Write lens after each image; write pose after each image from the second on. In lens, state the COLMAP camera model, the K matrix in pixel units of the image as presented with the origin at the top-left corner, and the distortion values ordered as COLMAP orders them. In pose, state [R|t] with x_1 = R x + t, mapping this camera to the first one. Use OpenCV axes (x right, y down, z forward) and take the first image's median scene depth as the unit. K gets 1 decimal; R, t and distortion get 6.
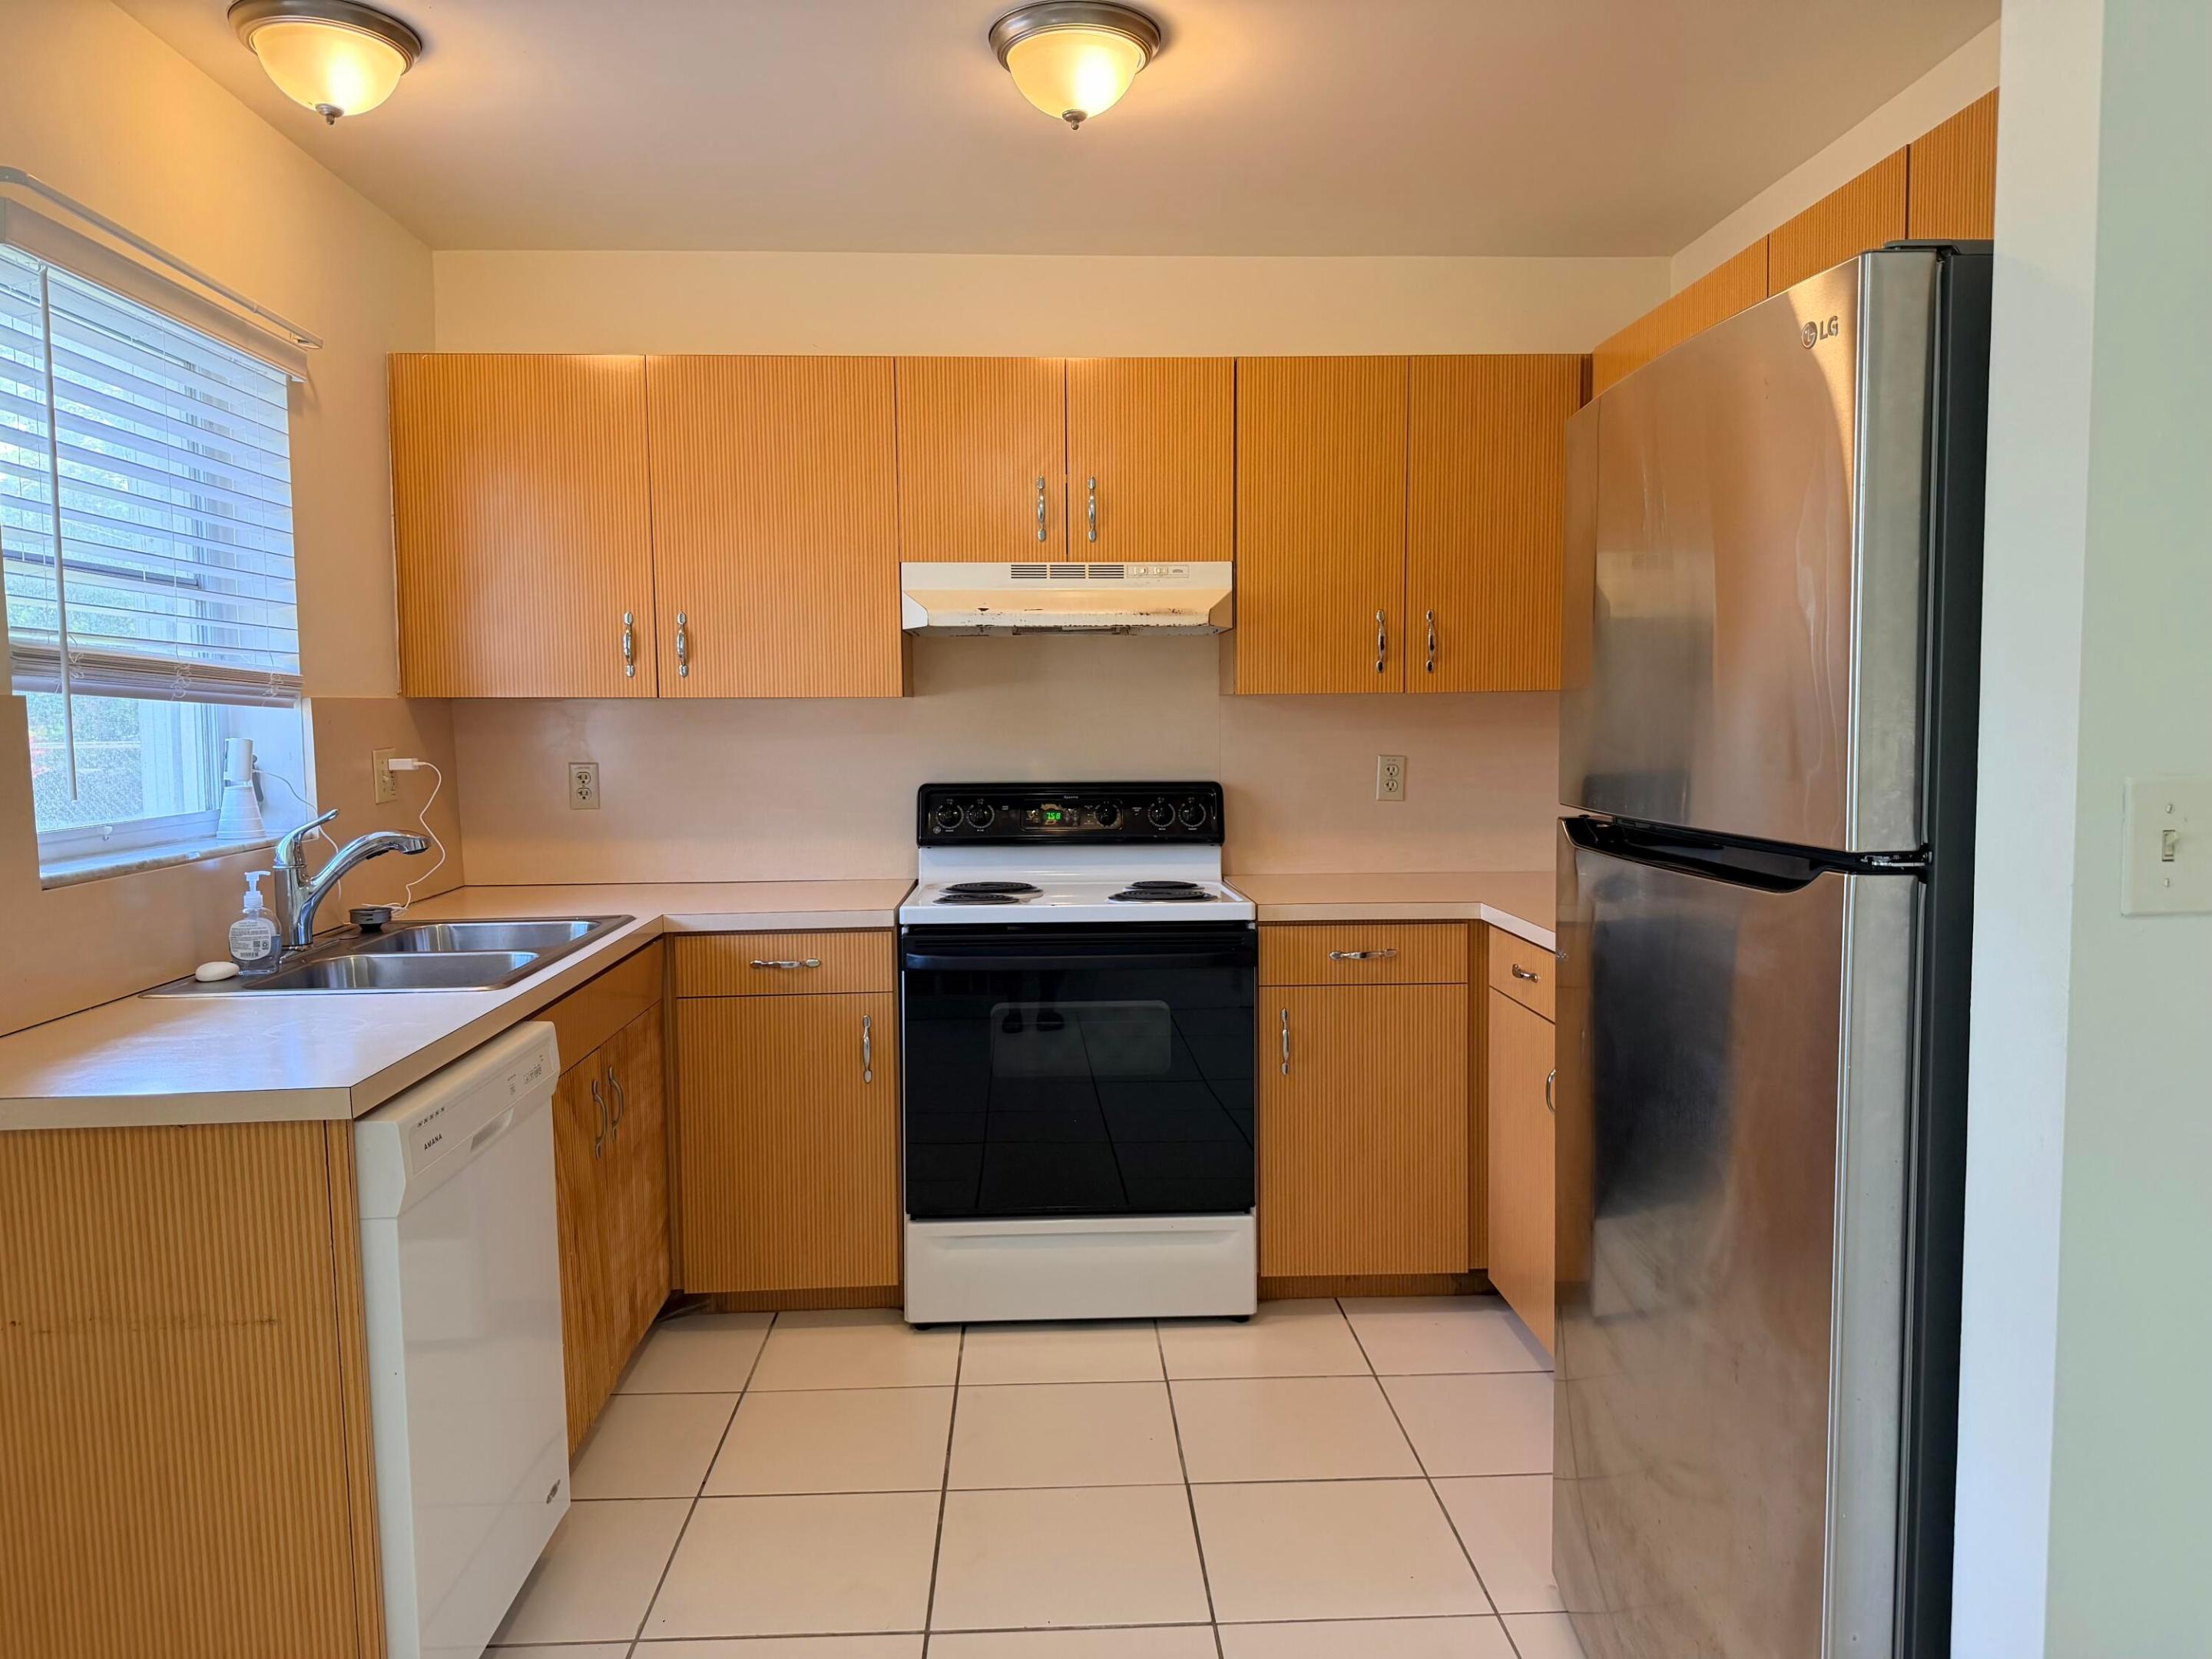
lens RADIAL K [[1543.0, 0, 1106.9], [0, 1543.0, 836.2], [0, 0, 1]] dist [0.083527, -0.091506]
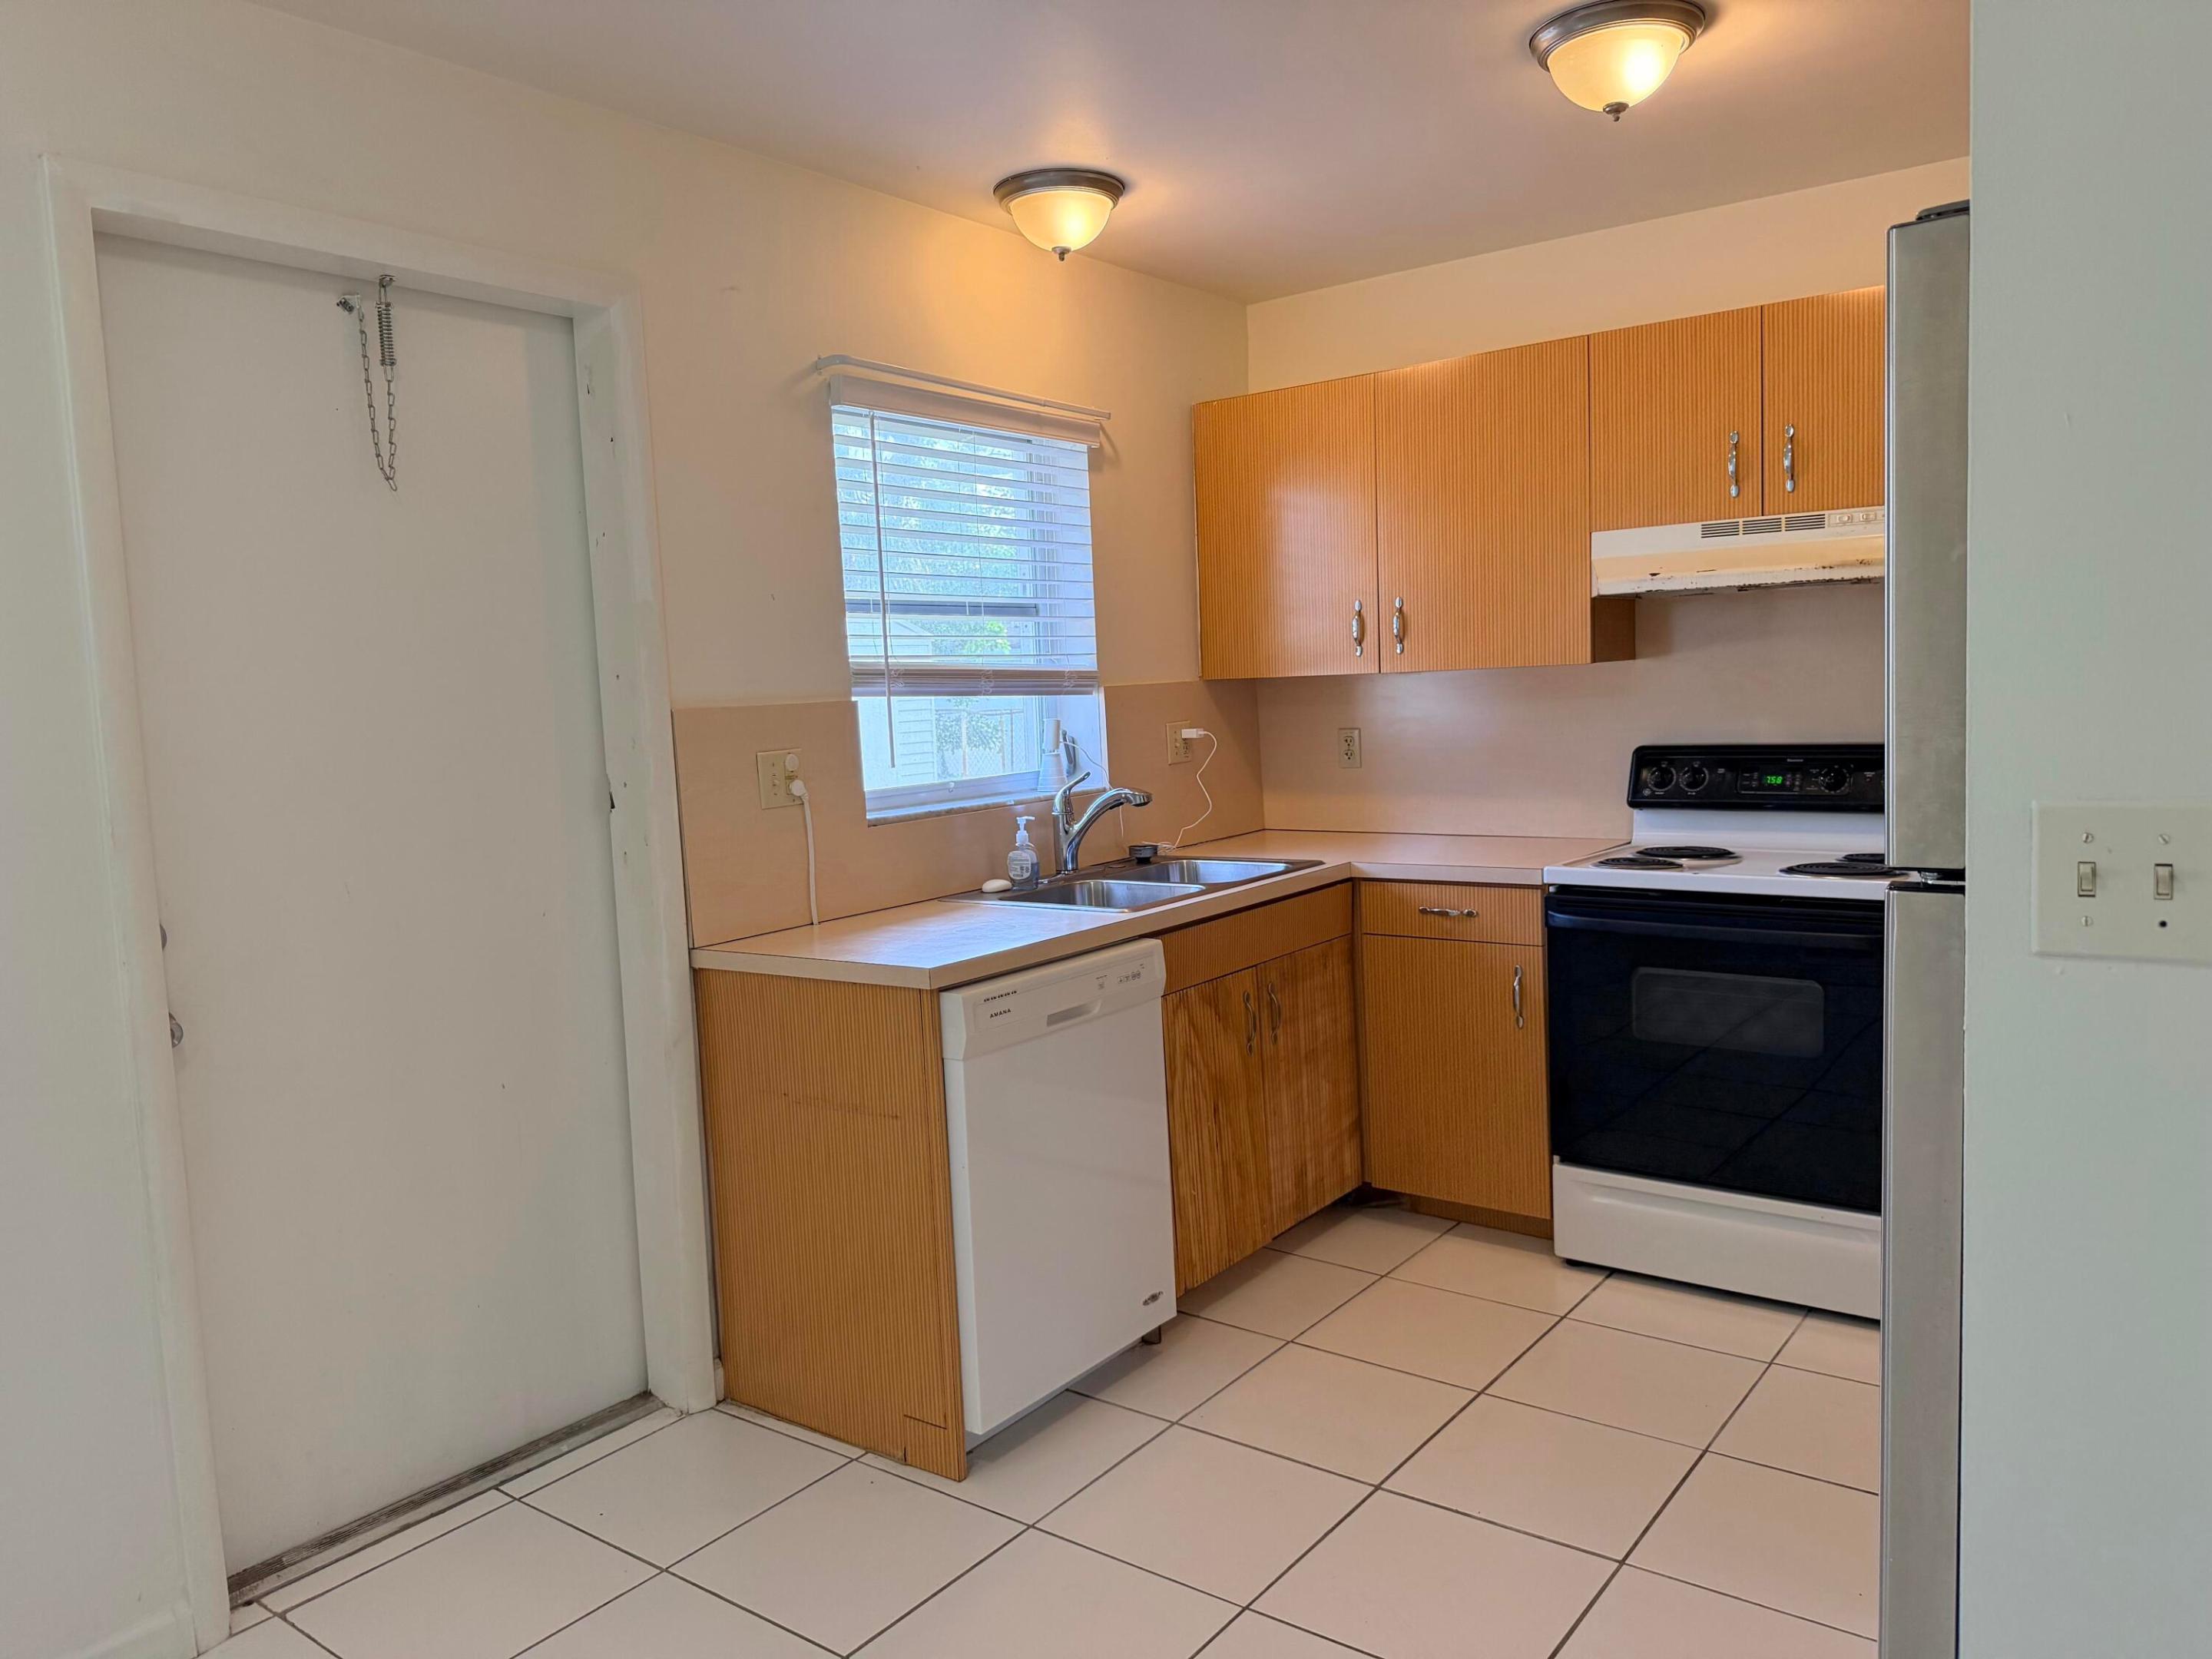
lens RADIAL K [[1543.0, 0, 1125.3], [0, 1543.0, 837.2], [0, 0, 1]] dist [0.083527, -0.091506]
pose [[0.768118, 0.041290, -0.638975, 0.318484], [-0.015134, 0.998811, 0.046349, -0.018986], [0.640129, -0.025932, 0.767830, -0.002067]]
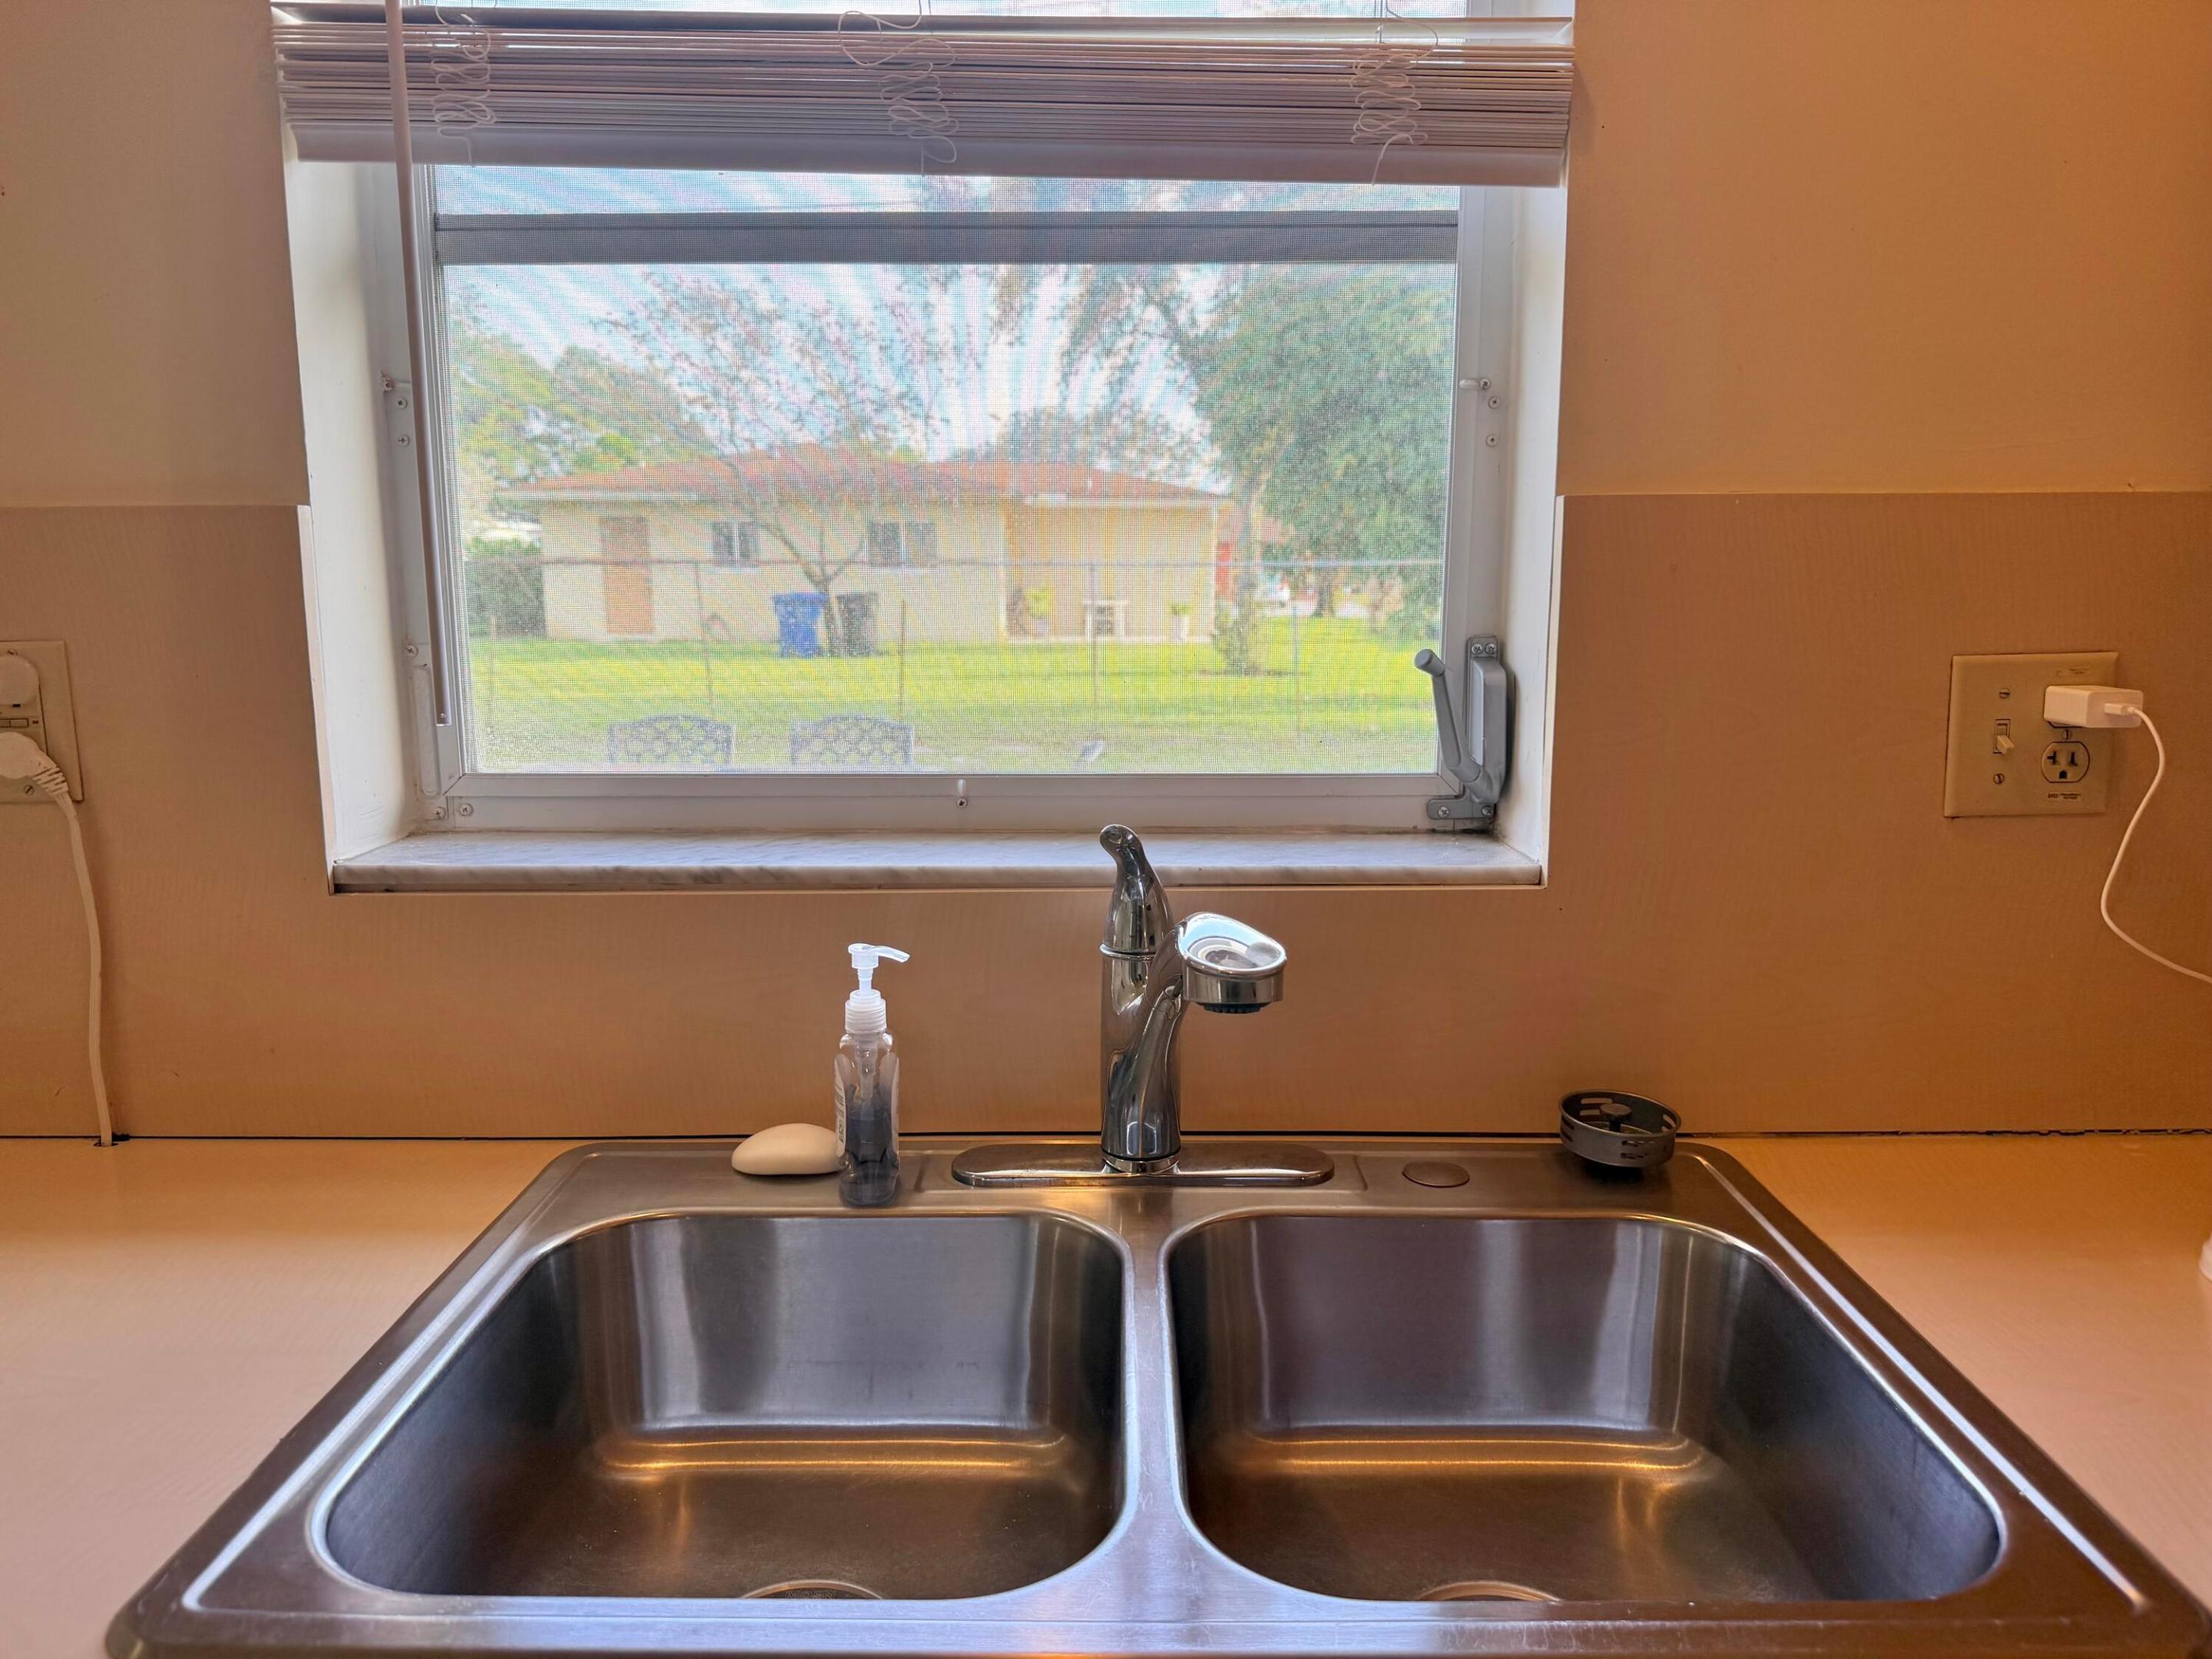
lens RADIAL K [[1543.0, 0, 1114.9], [0, 1543.0, 829.6], [0, 0, 1]] dist [0.083527, -0.091506]
pose [[-0.047137, 0.177292, -0.983029, -0.132847], [-0.084152, 0.979919, 0.180766, -0.062720], [0.995337, 0.091244, -0.031271, 0.831620]]
